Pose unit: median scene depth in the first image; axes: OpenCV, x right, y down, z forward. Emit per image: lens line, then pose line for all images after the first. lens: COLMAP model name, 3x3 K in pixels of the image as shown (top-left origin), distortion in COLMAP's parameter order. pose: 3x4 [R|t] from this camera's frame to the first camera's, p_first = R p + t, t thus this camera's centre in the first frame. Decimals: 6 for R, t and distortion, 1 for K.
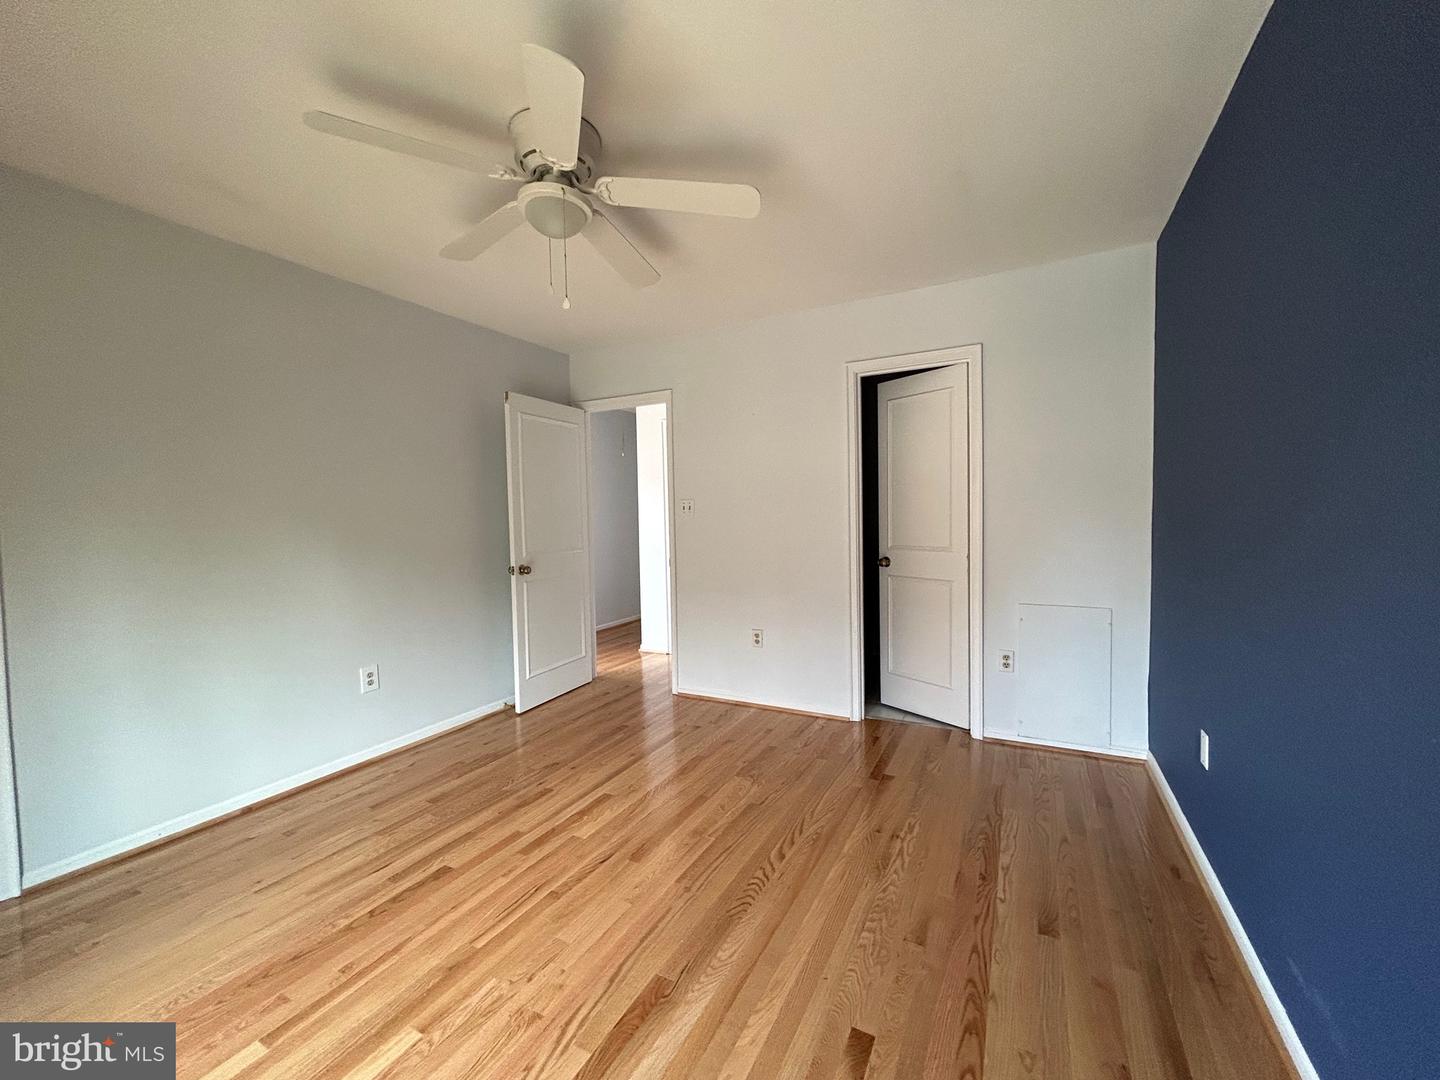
lens RADIAL K [[577.0, 0, 723.4], [0, 577.0, 537.1], [0, 0, 1]] dist [-0.000258, 0.000583]
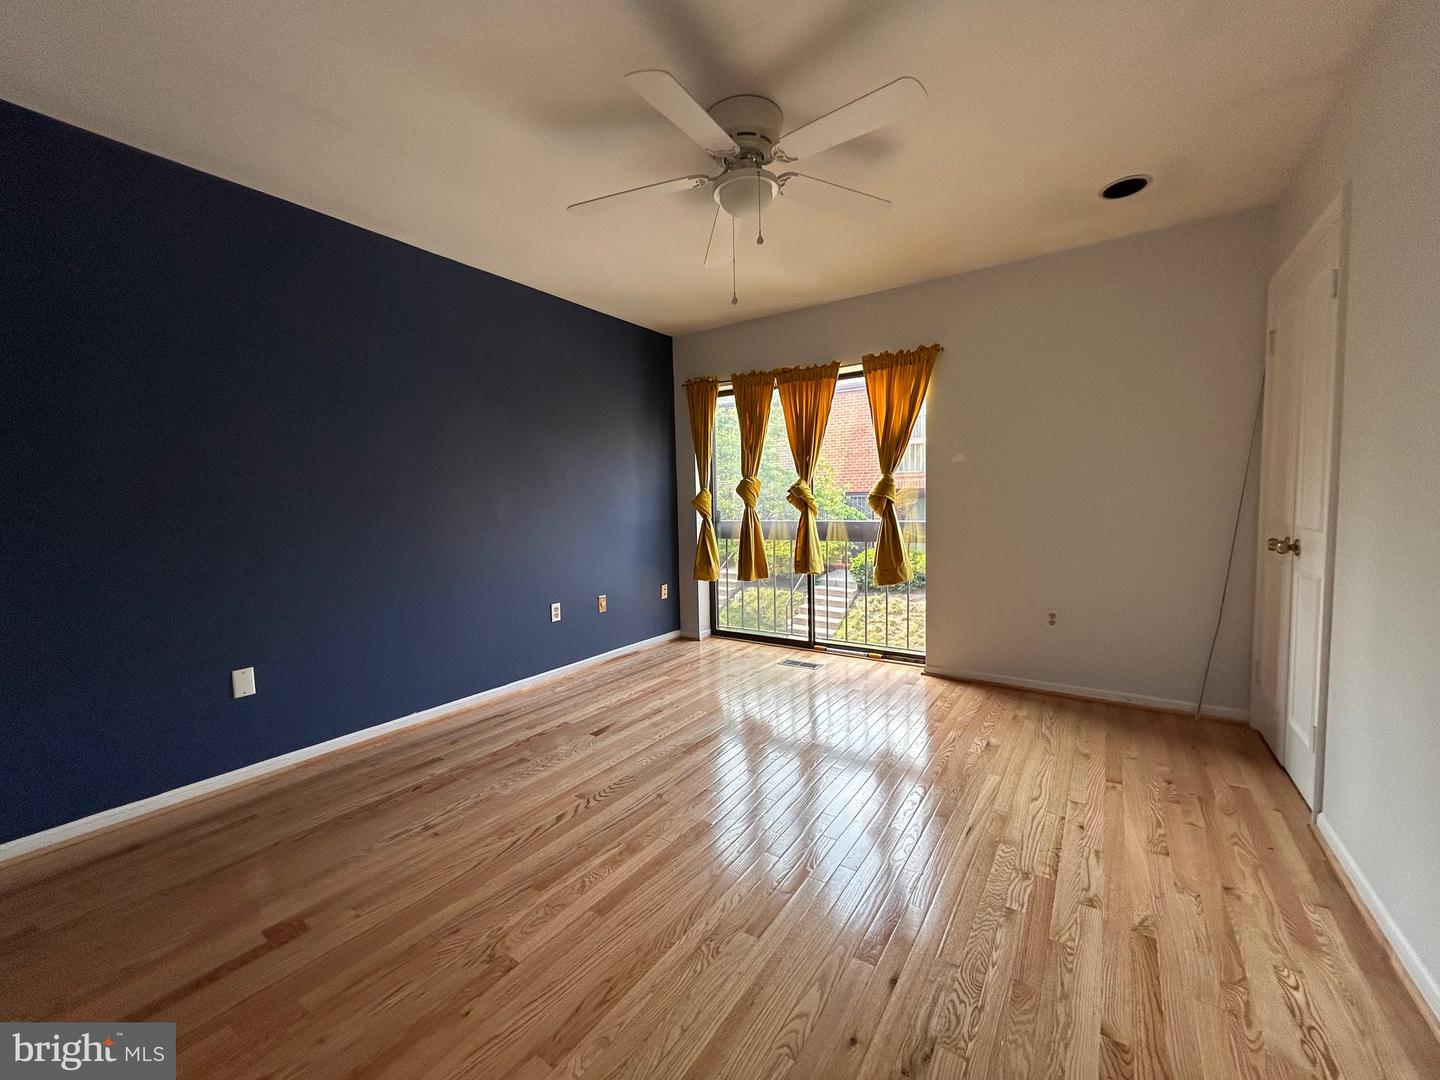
lens RADIAL K [[577.0, 0, 723.4], [0, 577.0, 537.1], [0, 0, 1]] dist [-0.000258, 0.000583]
pose [[-0.993429, 0.033784, 0.109353, -0.290731], [0.044462, 0.994316, 0.096739, -0.015520], [-0.105463, 0.100966, -0.989284, 1.810113]]
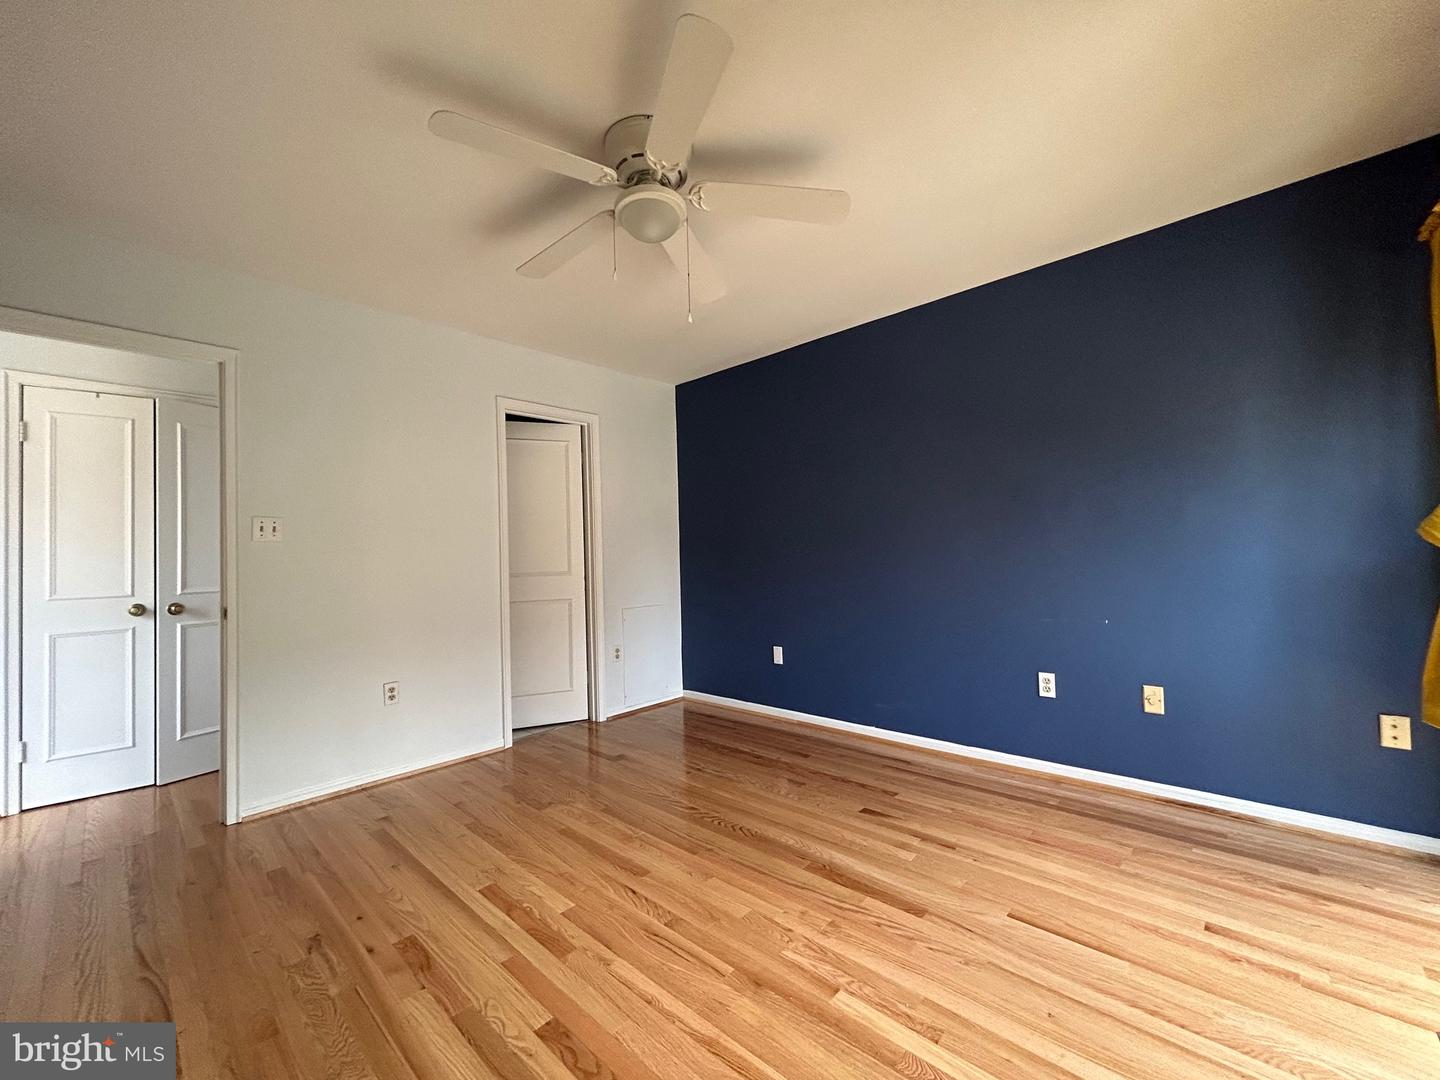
lens RADIAL K [[577.0, 0, 723.4], [0, 577.0, 537.1], [0, 0, 1]] dist [-0.000258, 0.000583]
pose [[0.263014, 0.044810, 0.963751, -1.018309], [0.059656, 0.996254, -0.062601, 0.060643], [-0.962946, 0.073958, 0.259356, 0.548030]]
